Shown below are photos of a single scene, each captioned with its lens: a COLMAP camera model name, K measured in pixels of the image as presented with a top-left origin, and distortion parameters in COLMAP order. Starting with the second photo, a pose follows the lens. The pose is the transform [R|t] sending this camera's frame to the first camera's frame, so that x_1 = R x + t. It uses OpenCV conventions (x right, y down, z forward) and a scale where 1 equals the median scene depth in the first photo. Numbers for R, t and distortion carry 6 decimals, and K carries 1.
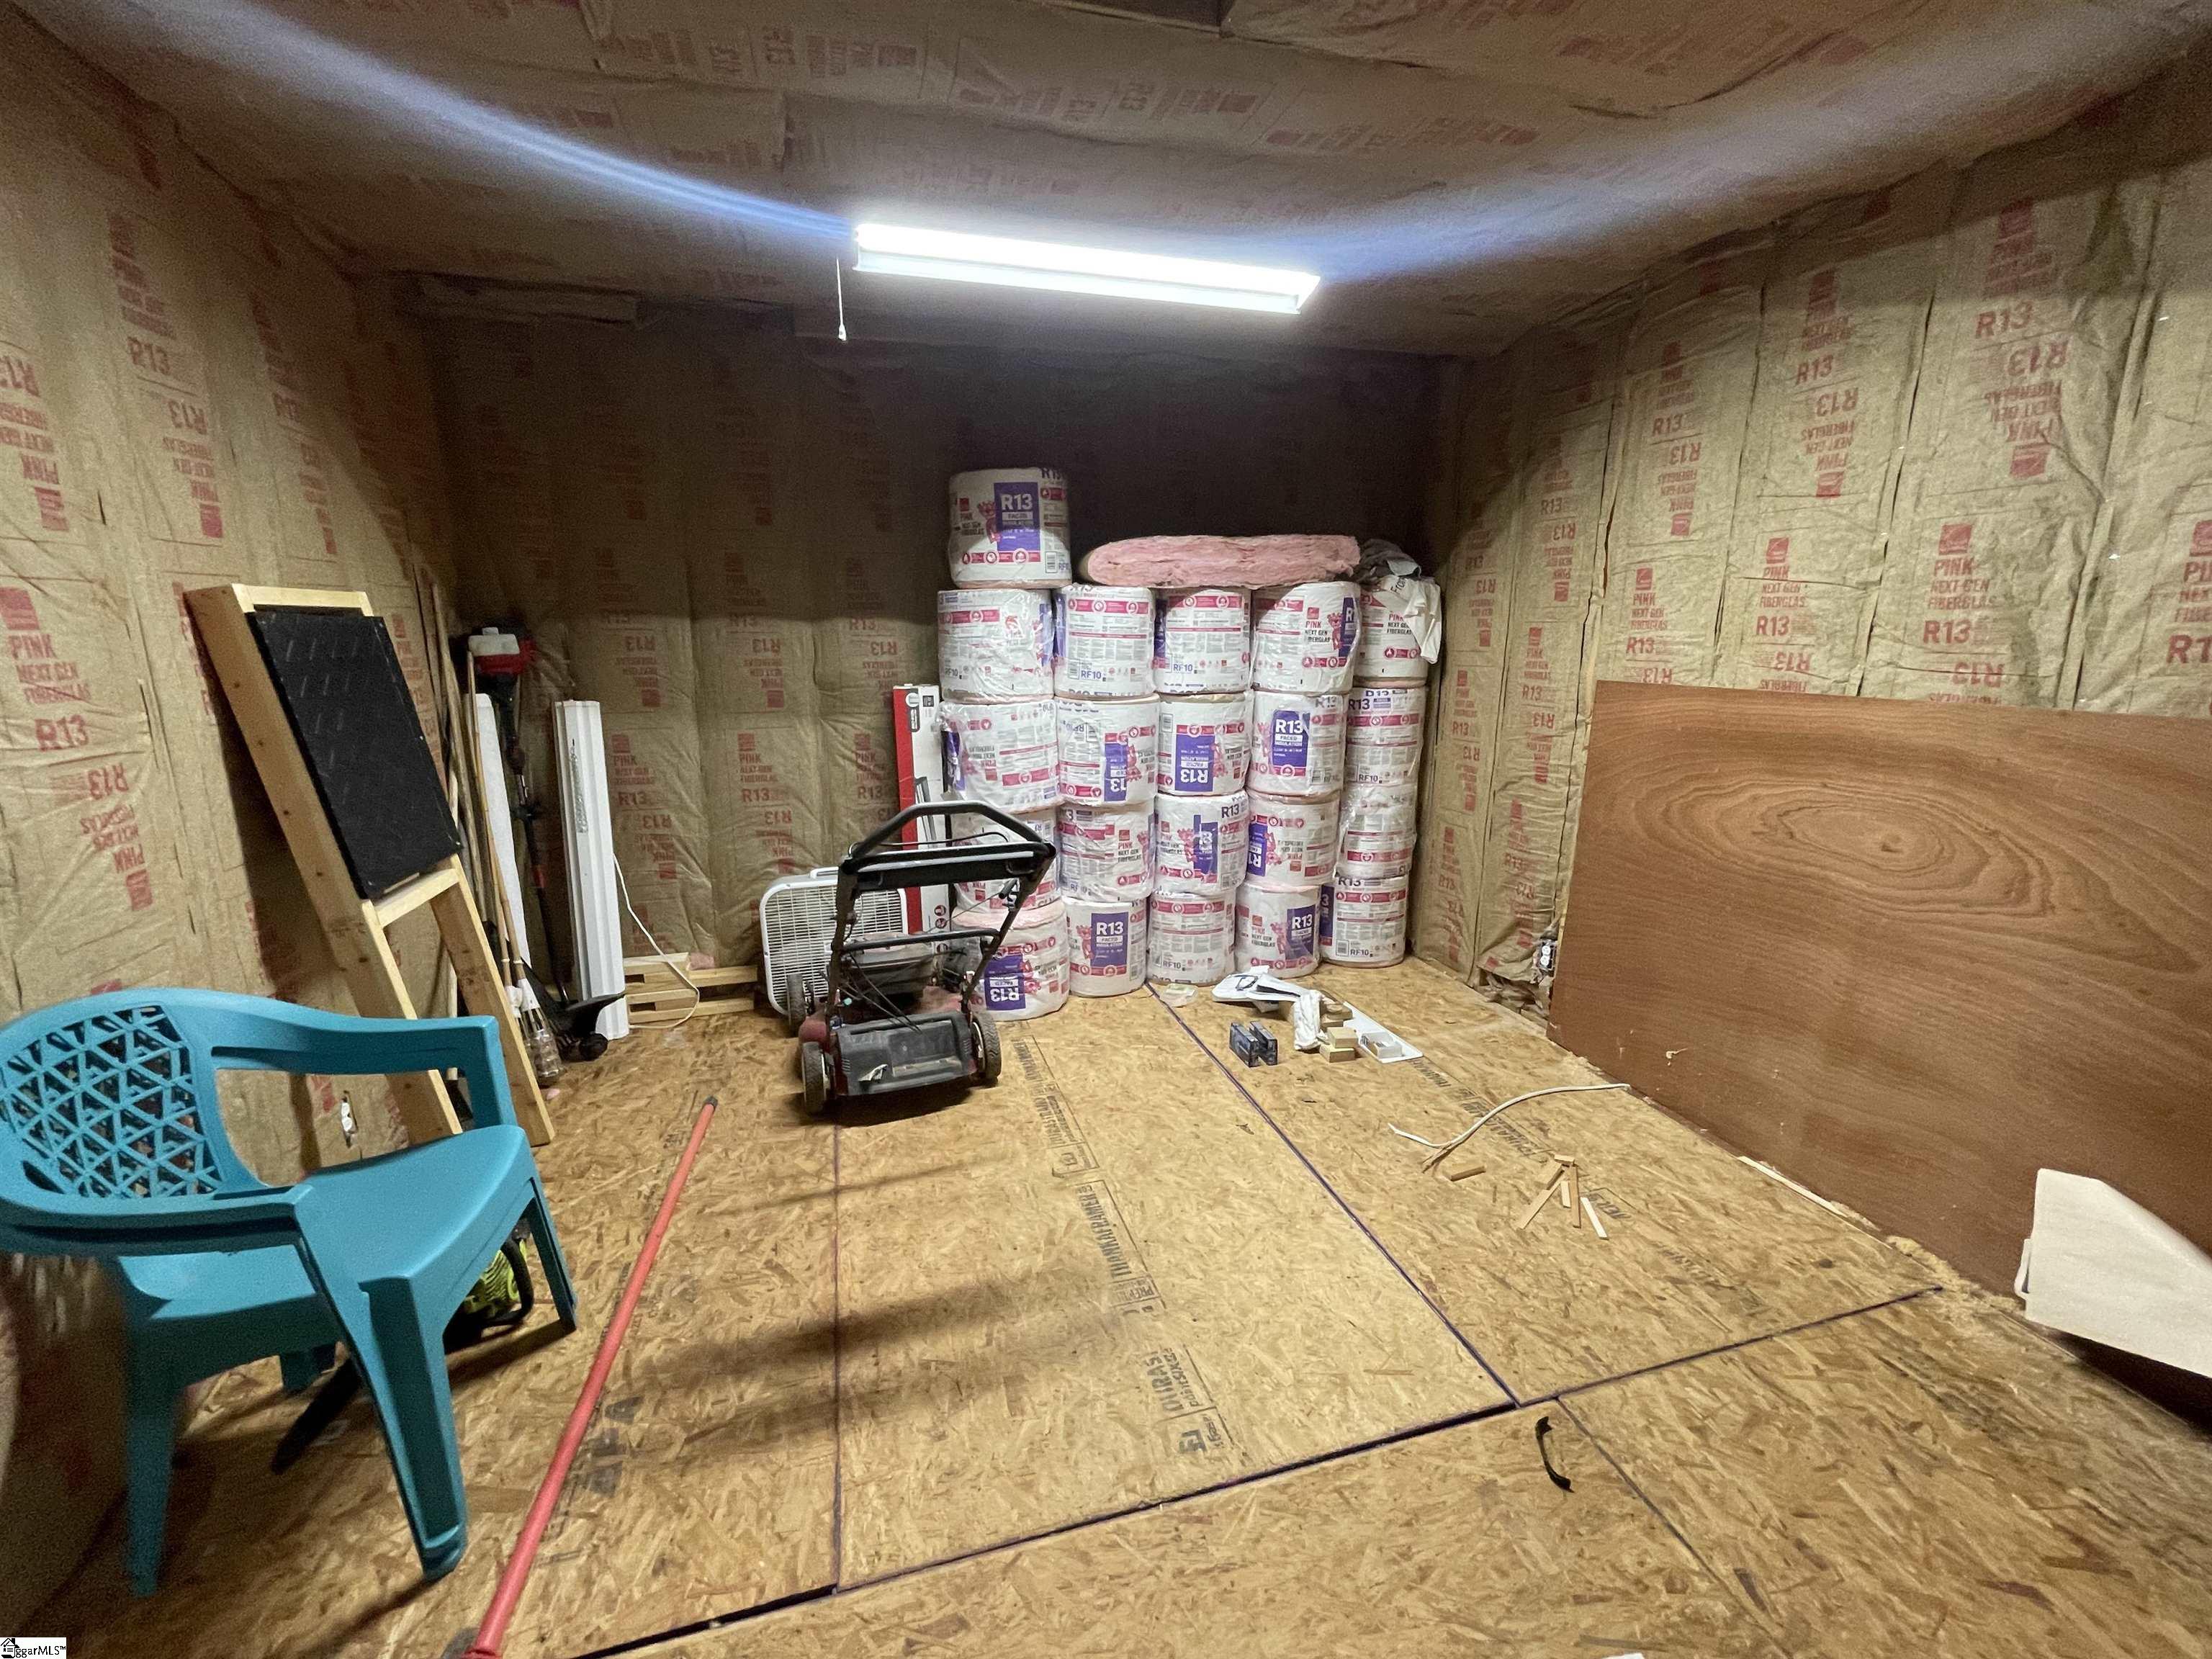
lens RADIAL K [[898.6, 0, 1095.2], [0, 898.6, 825.5], [0, 0, 1]] dist [-0.000757, -0.000147]
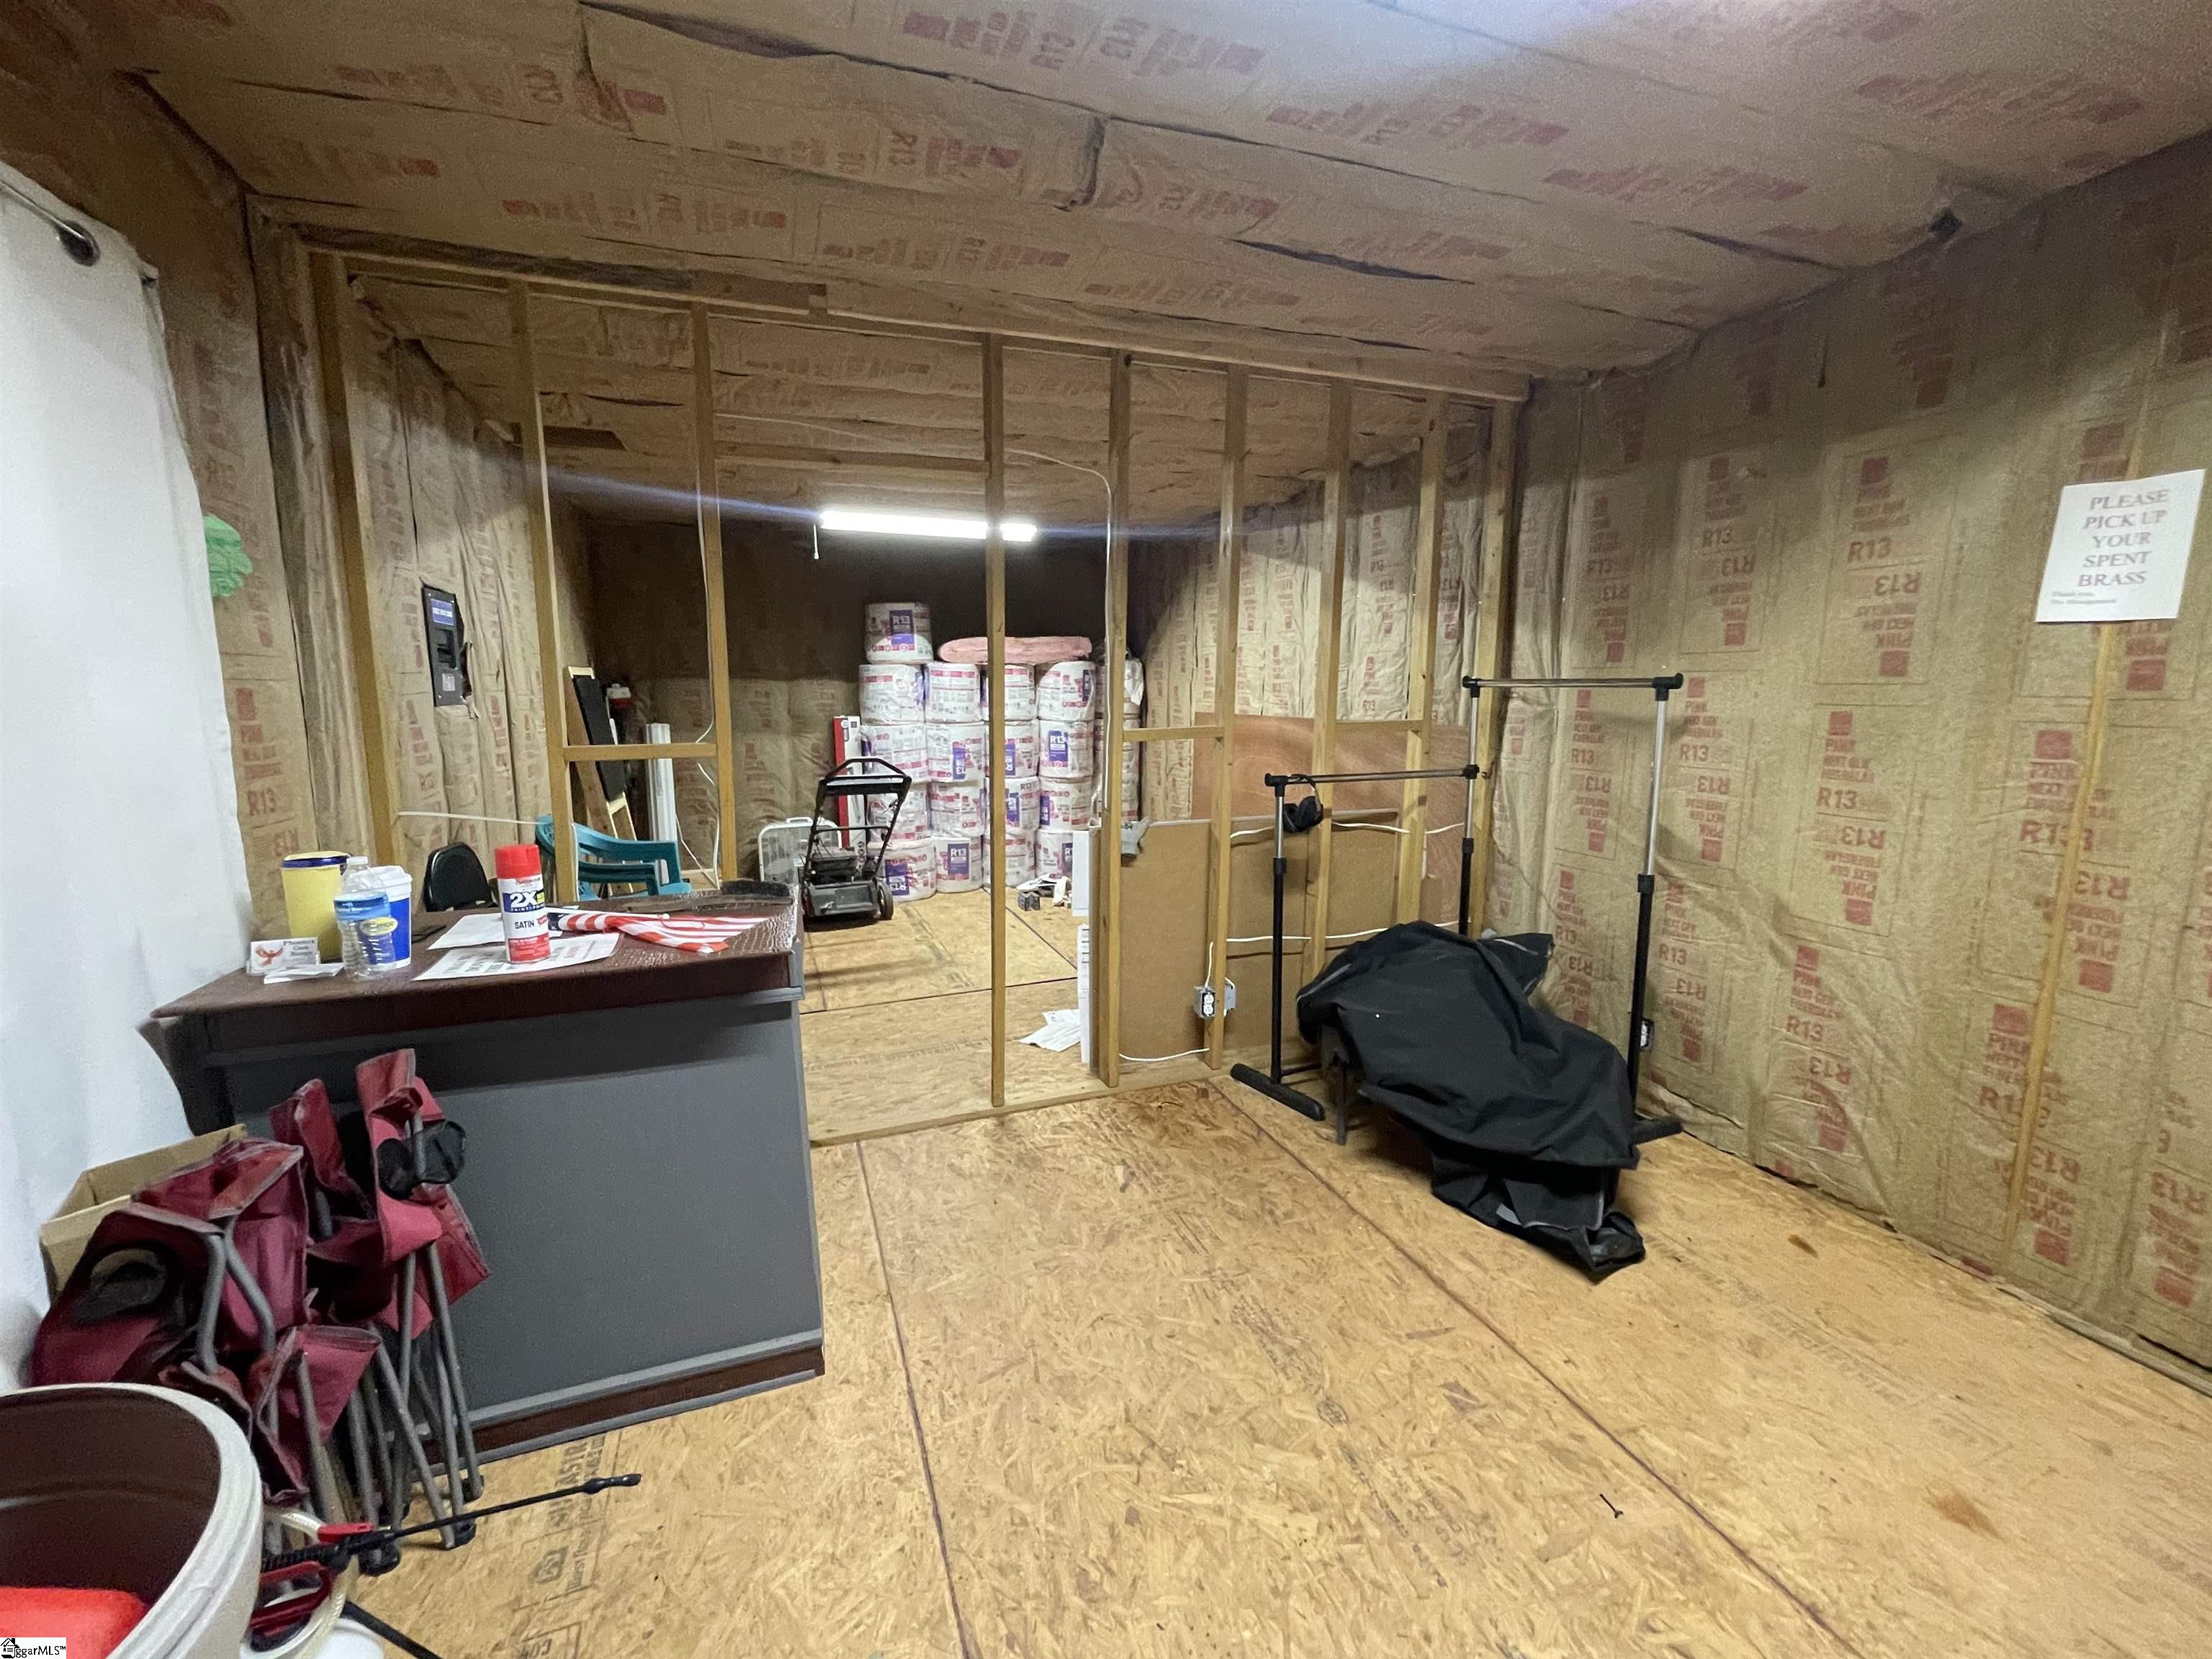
lens RADIAL K [[898.6, 0, 1110.3], [0, 898.6, 834.0], [0, 0, 1]] dist [-0.000757, -0.000147]
pose [[0.994852, -0.012757, 0.100534, 0.143763], [0.018228, 0.998391, -0.053689, 0.188005], [-0.099687, 0.055245, 0.993484, -0.839696]]
